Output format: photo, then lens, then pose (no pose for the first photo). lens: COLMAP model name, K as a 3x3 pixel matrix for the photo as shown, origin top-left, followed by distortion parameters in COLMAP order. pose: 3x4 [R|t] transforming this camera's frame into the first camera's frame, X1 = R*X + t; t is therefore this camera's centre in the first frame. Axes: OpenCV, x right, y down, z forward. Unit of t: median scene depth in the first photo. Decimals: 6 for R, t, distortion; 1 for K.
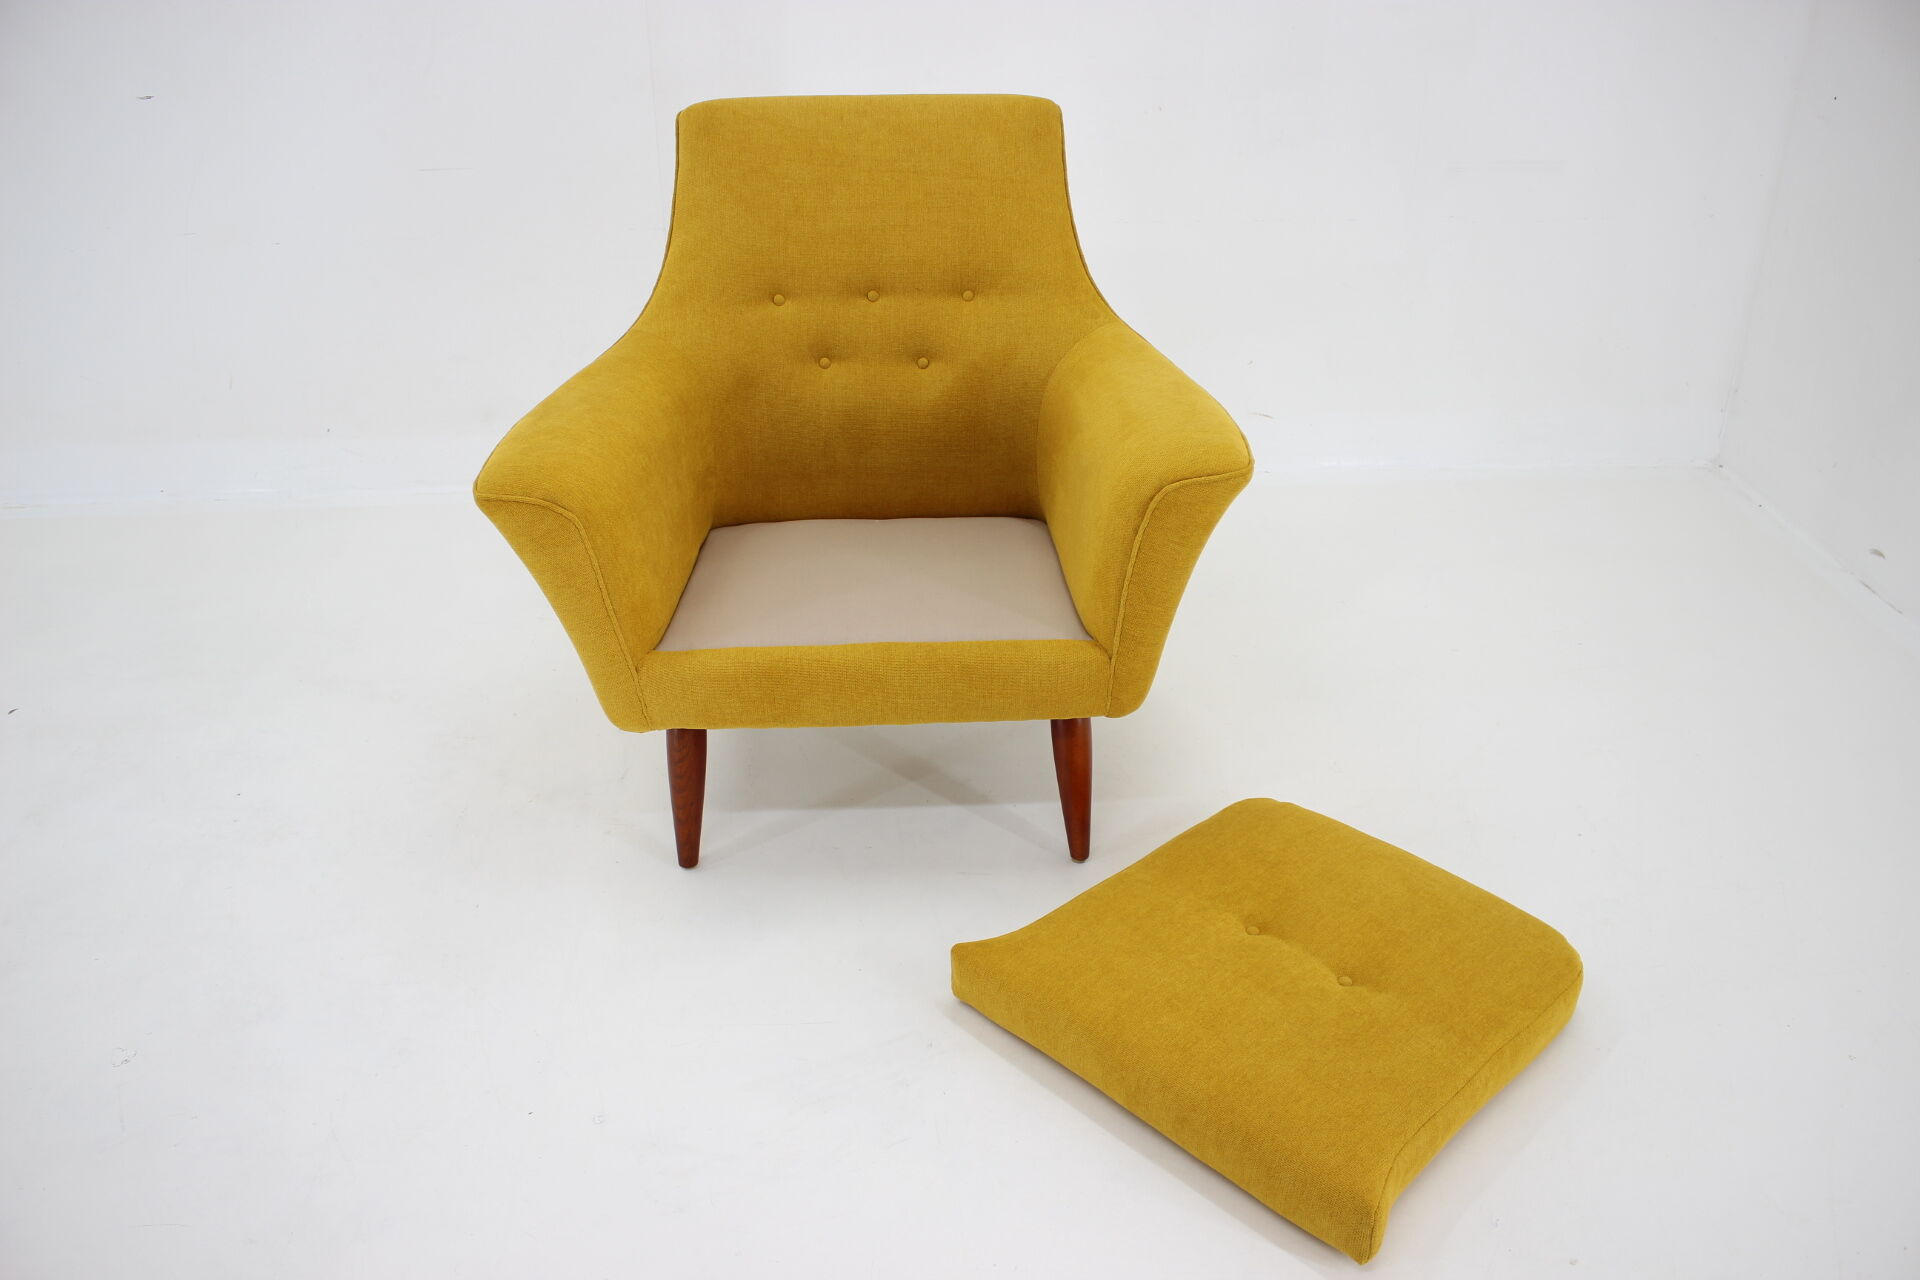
lens RADIAL K [[1599.7, 0, 952.0], [0, 1599.7, 645.6], [0, 0, 1]] dist [-0.126922, 0.034335]
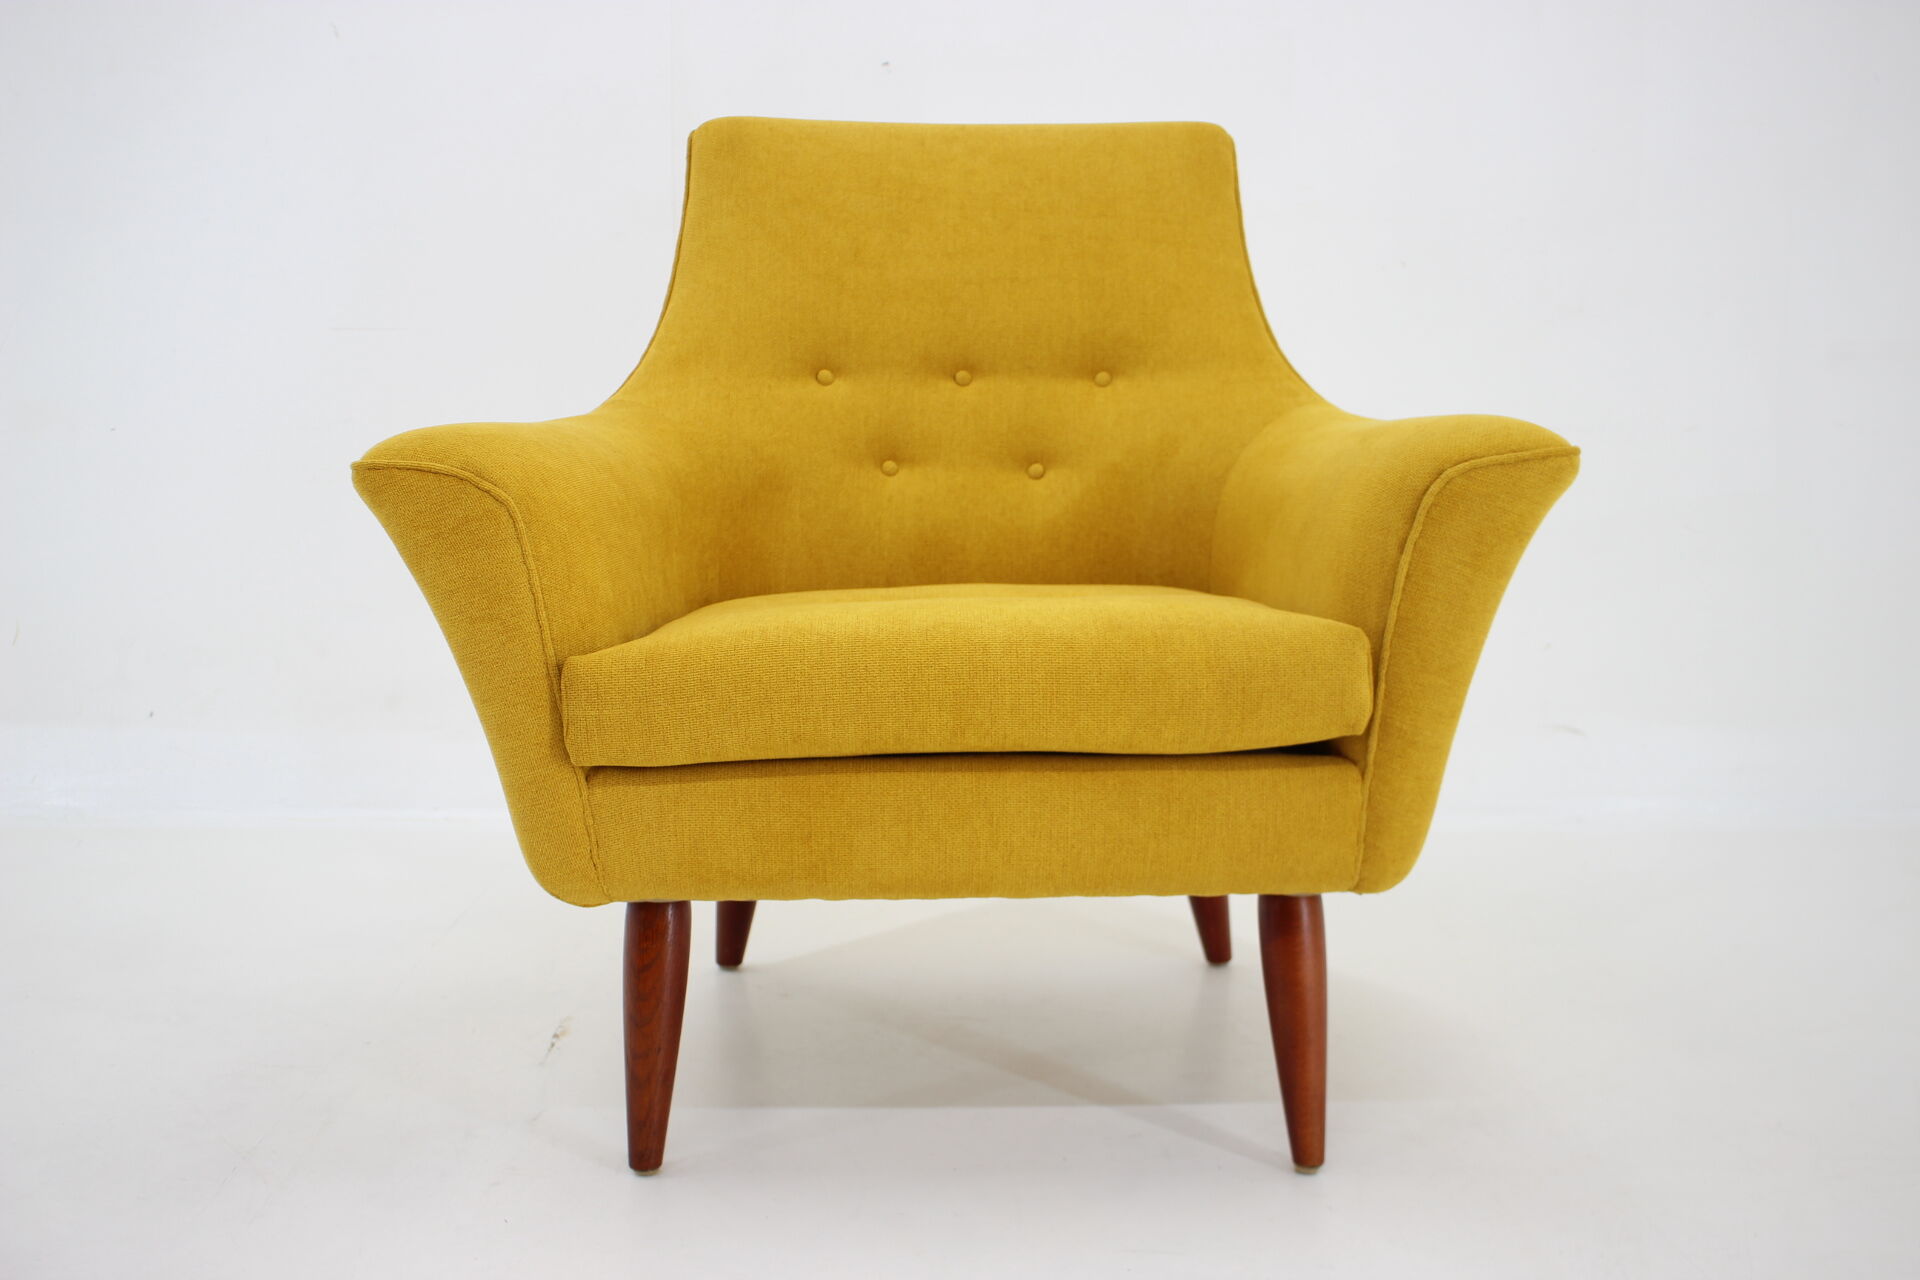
lens RADIAL K [[2152.0, 0, 958.9], [0, 2152.0, 631.5], [0, 0, 1]] dist [-0.080728, 0.000000]
pose [[0.999804, 0.010868, -0.016535, -0.035654], [-0.015916, 0.938183, -0.345774, 0.203904], [0.011755, 0.345969, 0.938172, 0.176033]]
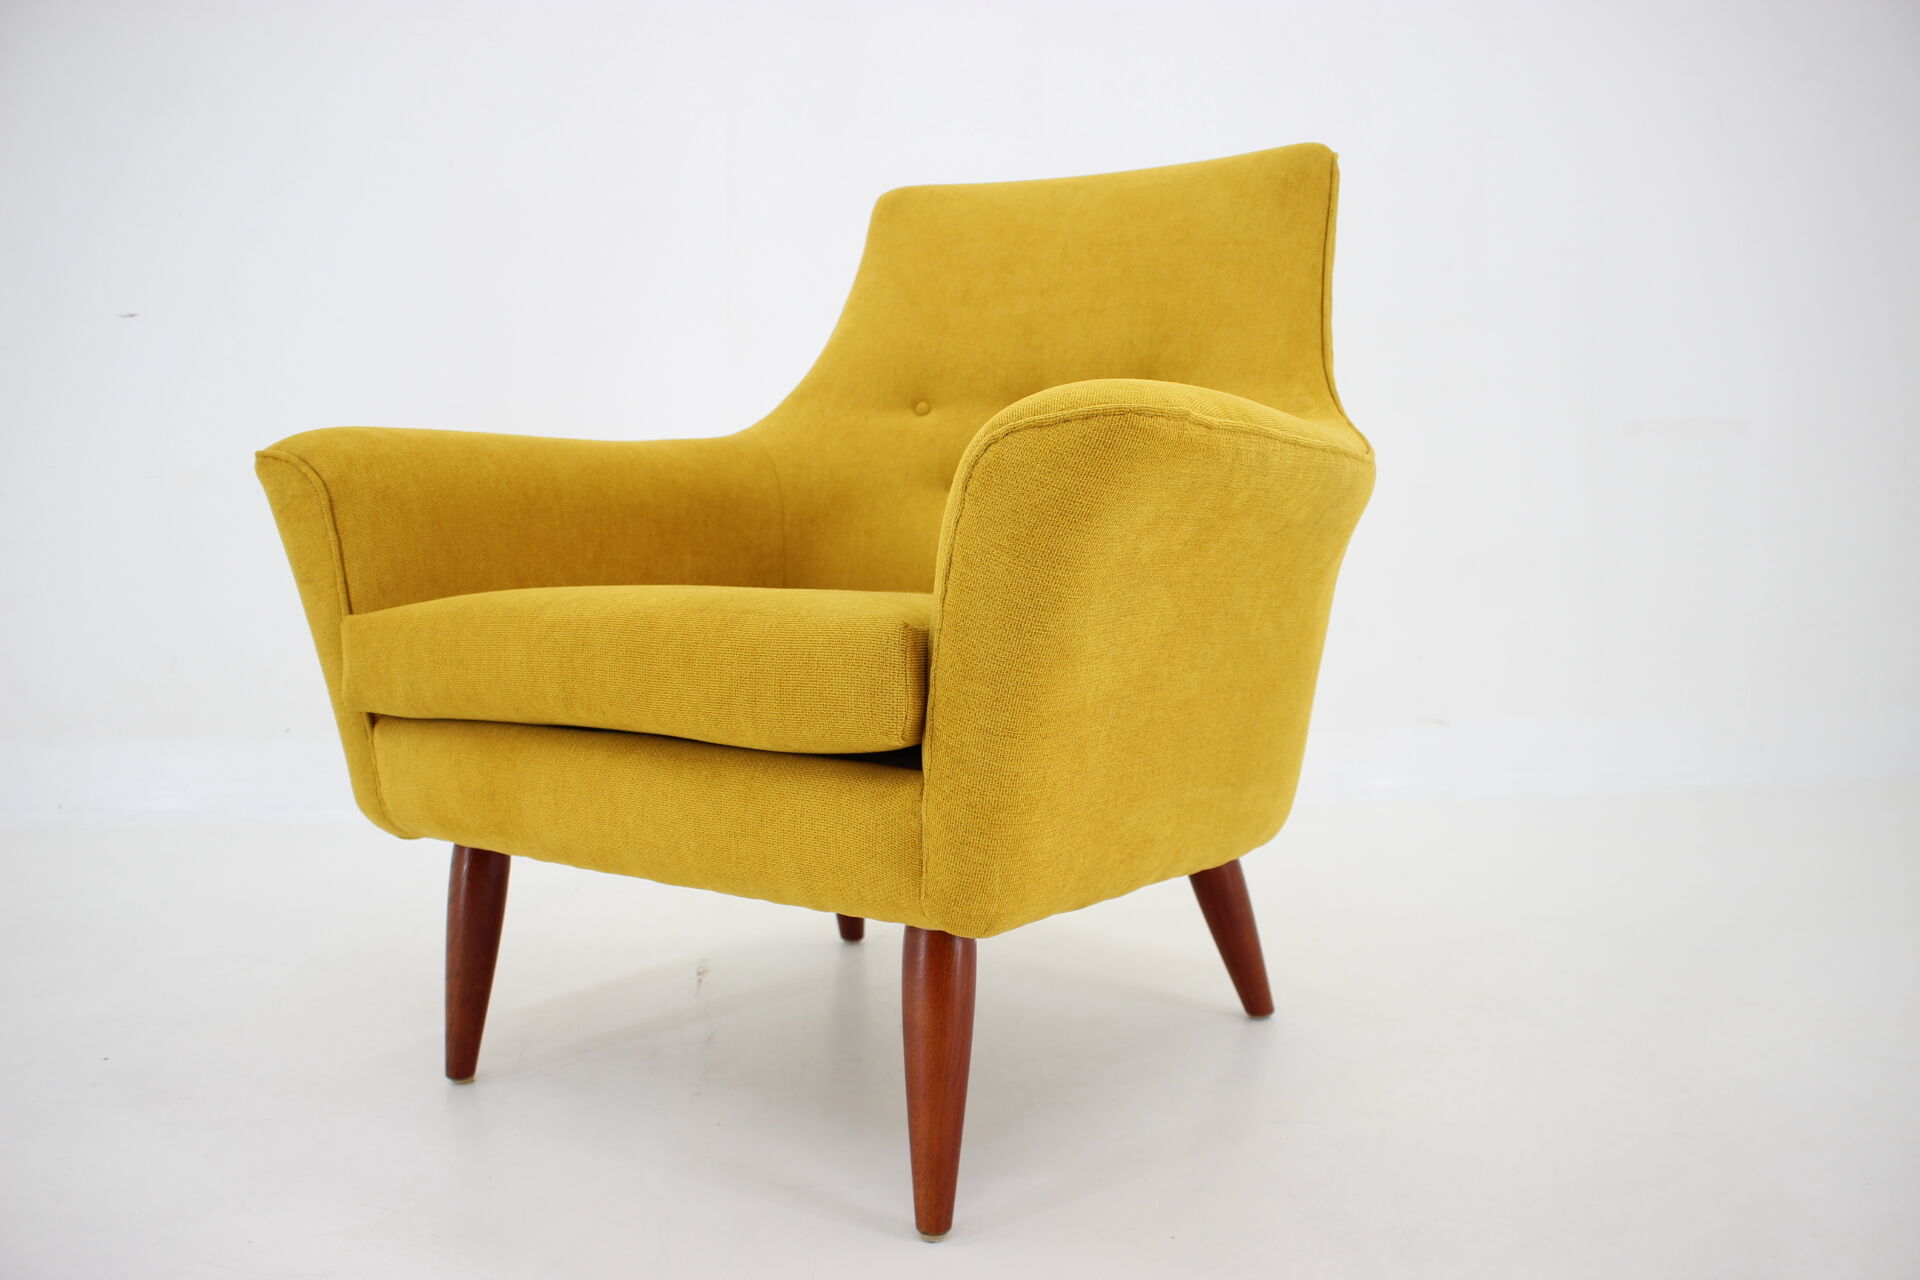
lens RADIAL K [[1599.7, 0, 974.3], [0, 1599.7, 645.2], [0, 0, 1]] dist [-0.126922, 0.034335]
pose [[0.818859, 0.062717, -0.570558, 0.344206], [-0.274434, 0.915817, -0.293197, 0.094832], [0.504139, 0.396668, 0.767137, 0.491252]]
